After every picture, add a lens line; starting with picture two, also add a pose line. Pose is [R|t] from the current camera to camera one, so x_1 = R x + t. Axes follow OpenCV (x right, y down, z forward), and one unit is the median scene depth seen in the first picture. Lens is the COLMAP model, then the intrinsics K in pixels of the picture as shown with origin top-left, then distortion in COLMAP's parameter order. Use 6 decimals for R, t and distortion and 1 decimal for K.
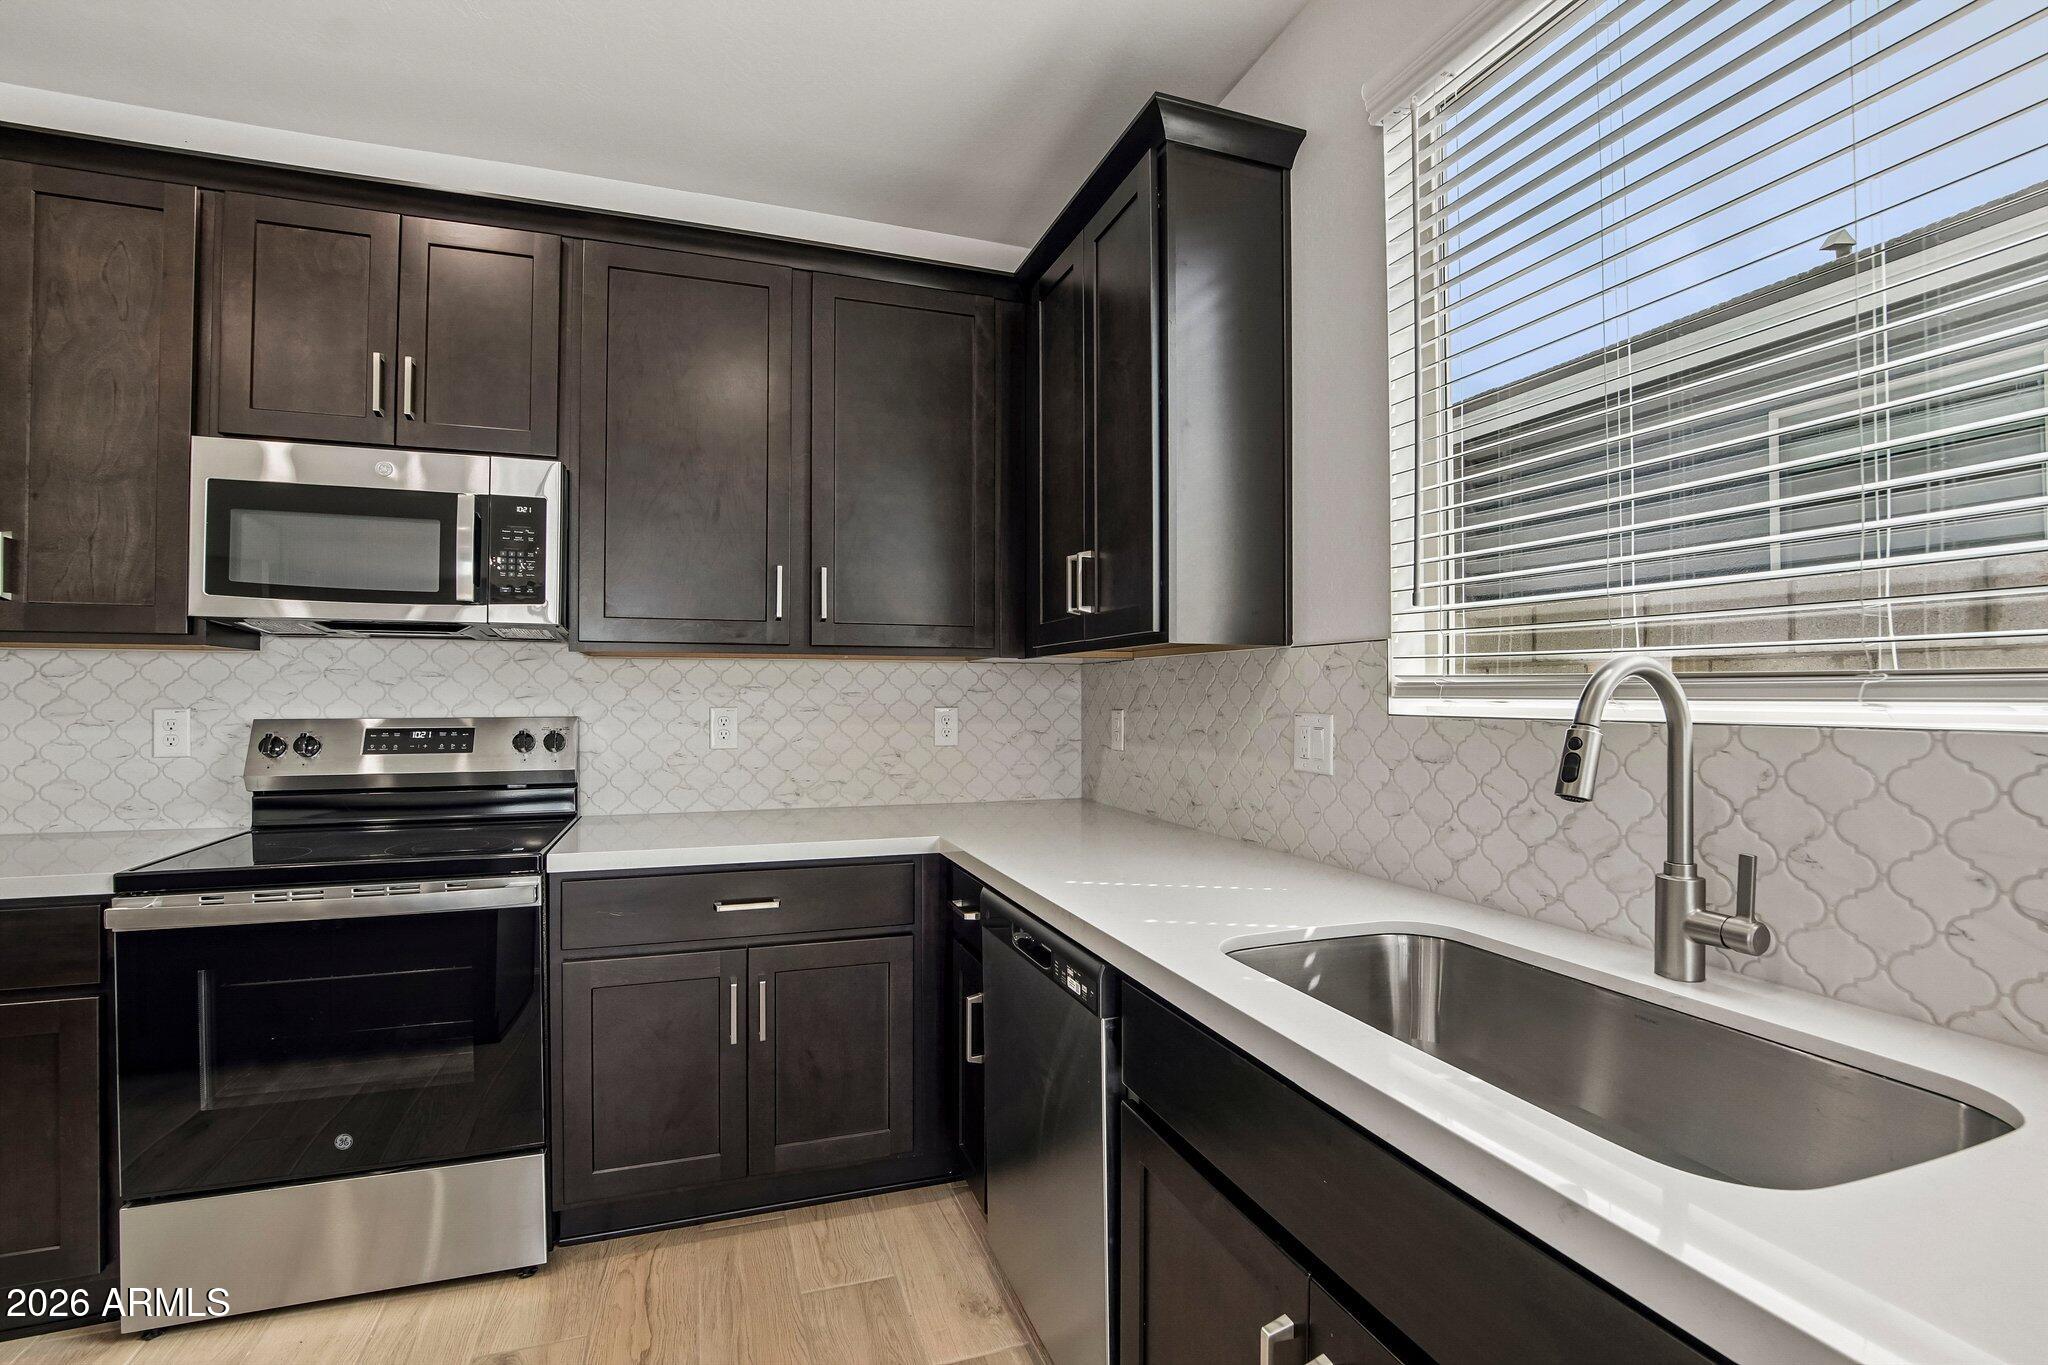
lens RADIAL K [[914.4, 0, 1015.4], [0, 914.4, 688.3], [0, 0, 1]] dist [-0.046599, 0.012201]
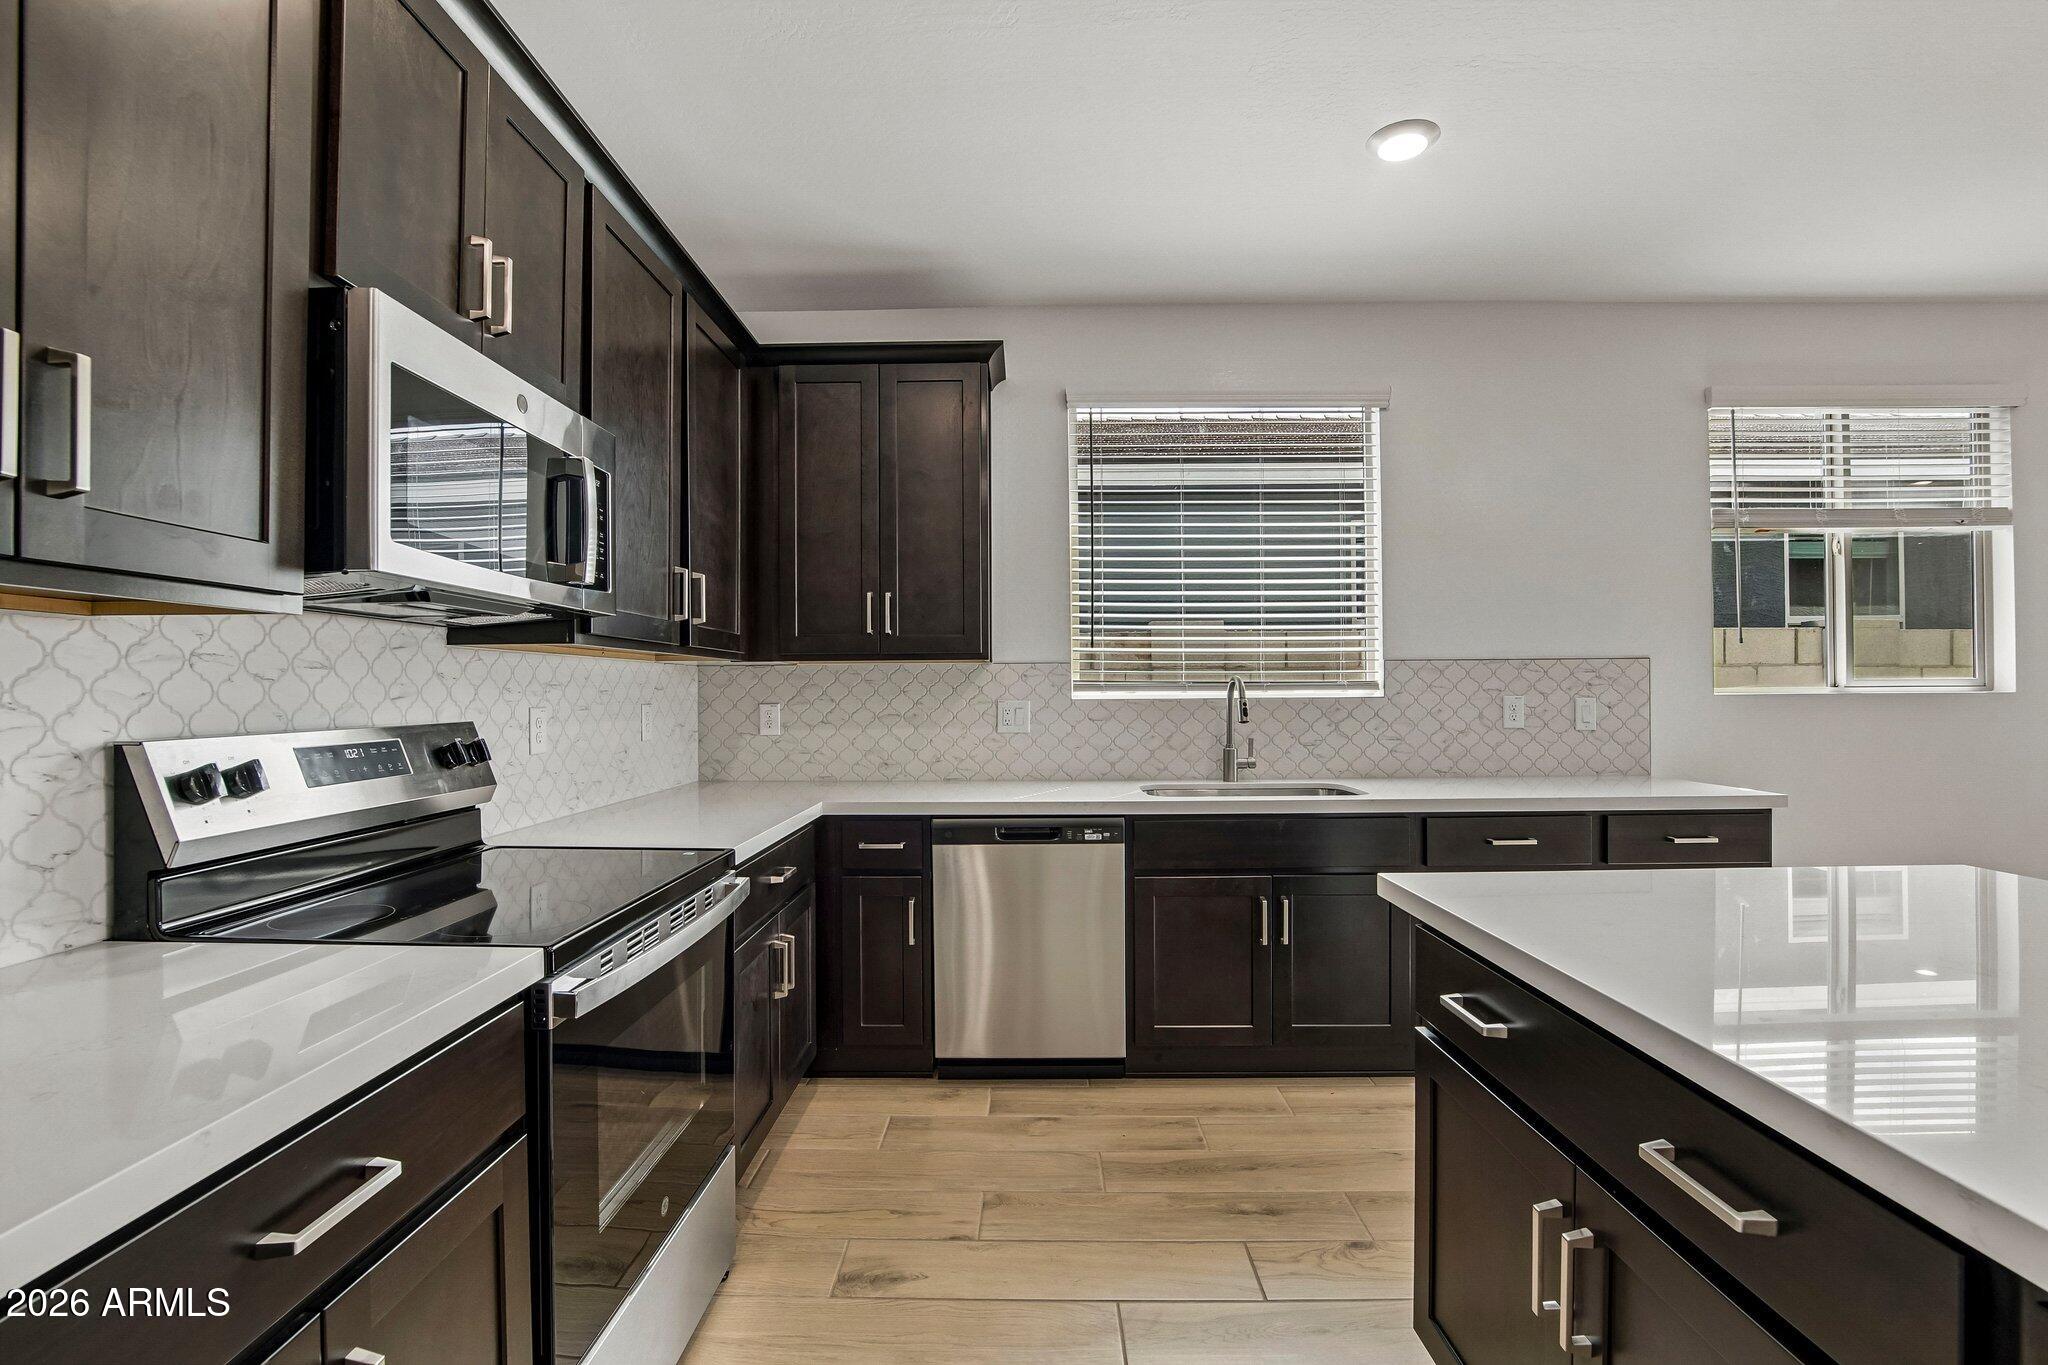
lens RADIAL K [[914.4, 0, 1015.4], [0, 914.4, 688.3], [0, 0, 1]] dist [-0.046599, 0.012201]
pose [[0.346810, -0.001249, 0.937935, -1.402350], [-0.000510, 0.999999, 0.001520, 0.000632], [-0.937935, -0.001006, 0.346809, 0.354591]]
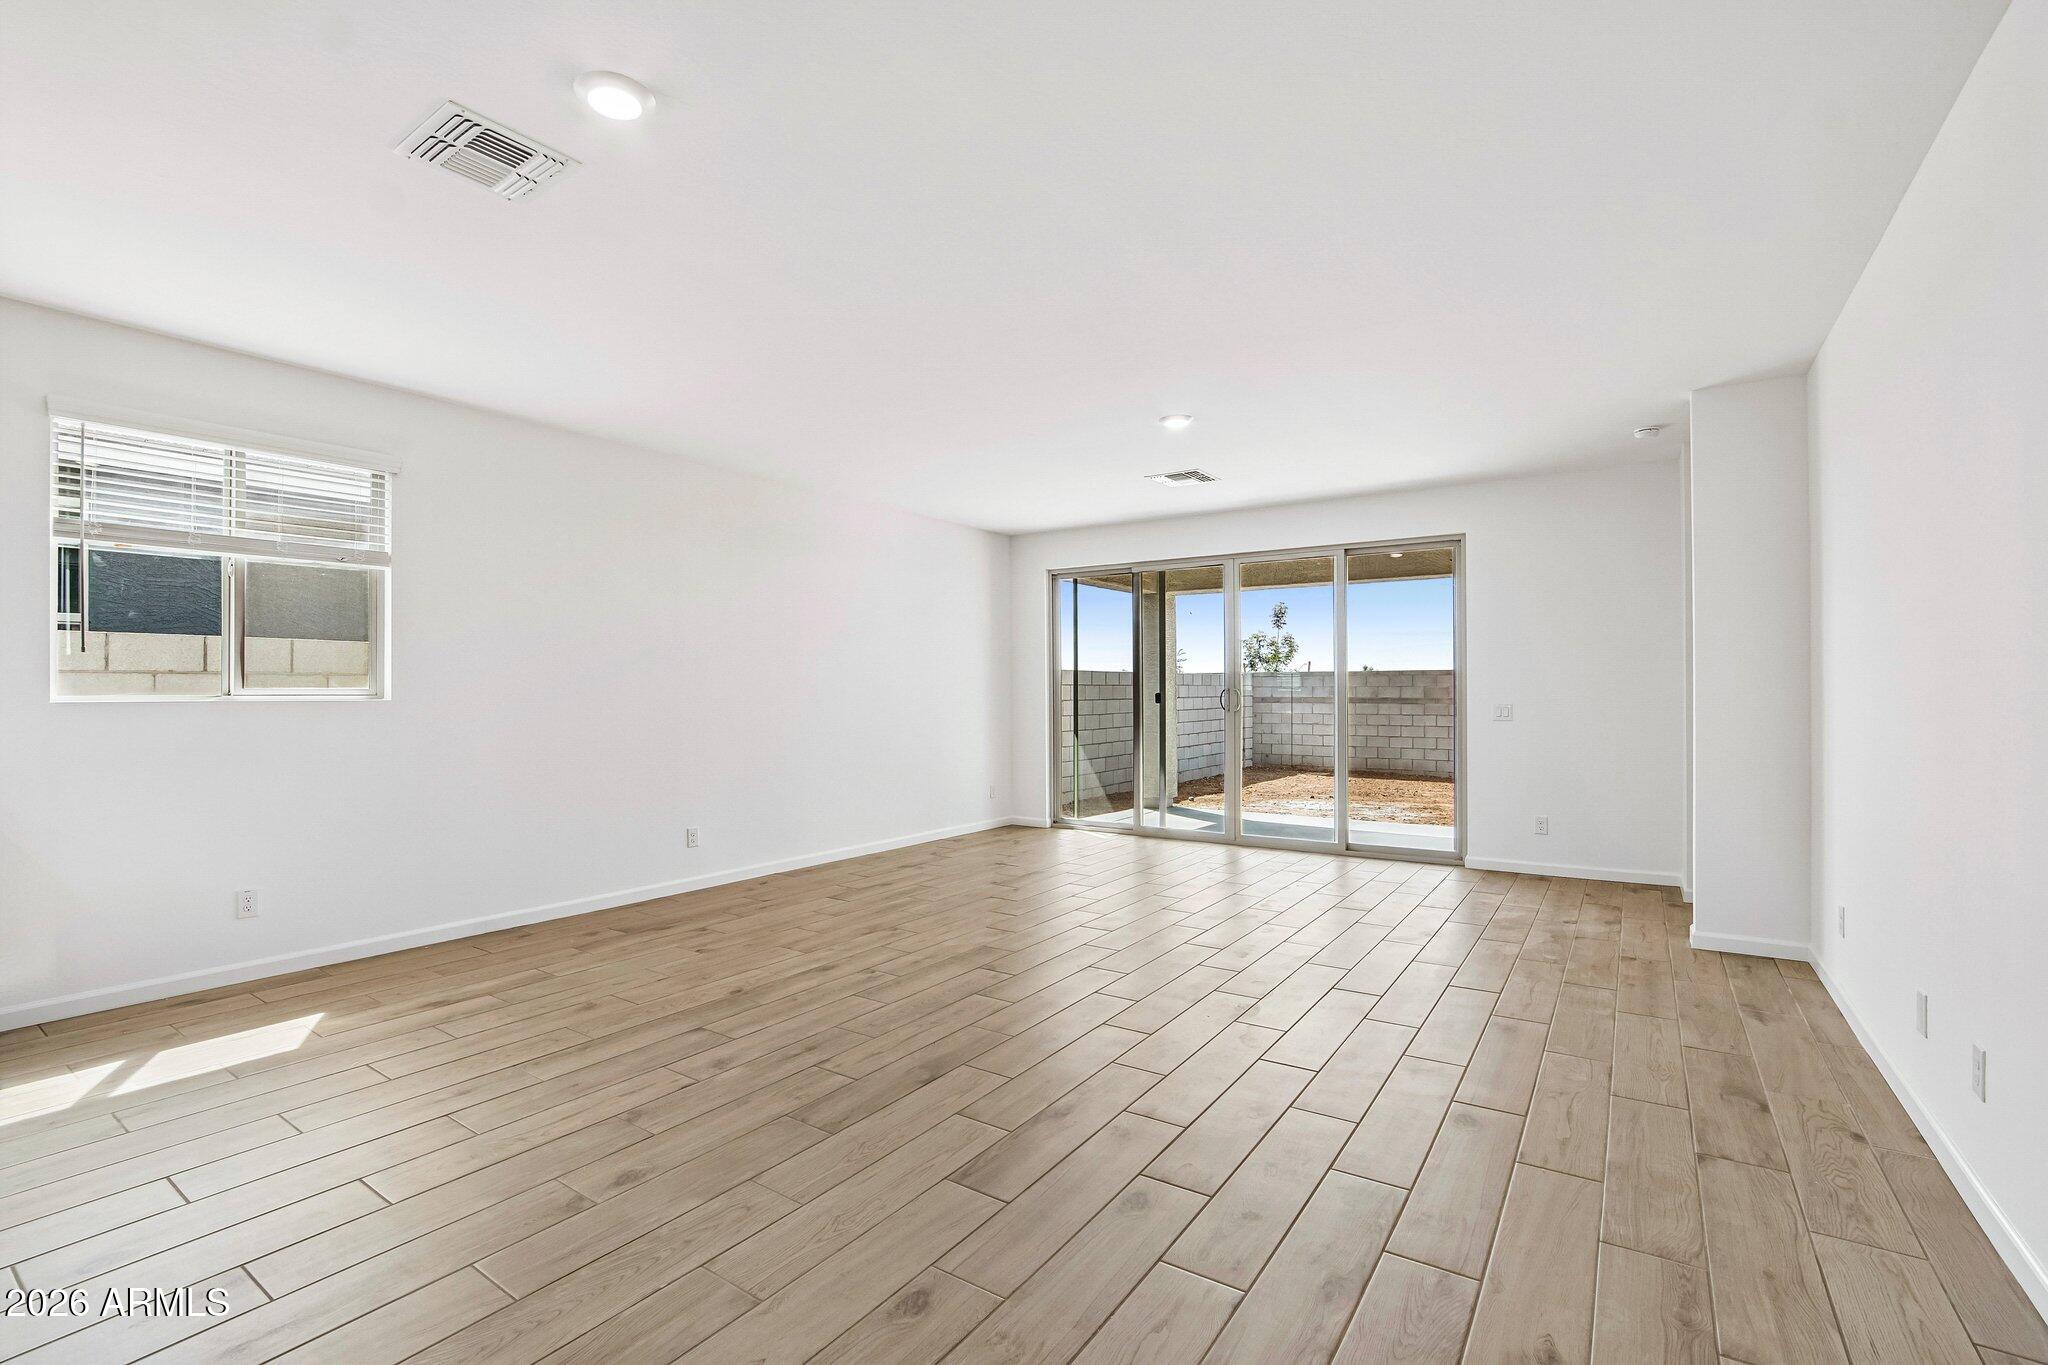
lens RADIAL K [[914.4, 0, 1015.4], [0, 914.4, 688.3], [0, 0, 1]] dist [-0.046599, 0.012201]
pose [[-0.593574, 0.001784, 0.804778, -1.813551], [-0.007485, 0.999942, -0.007737, -0.015258], [-0.804745, -0.010616, -0.593526, -0.858835]]
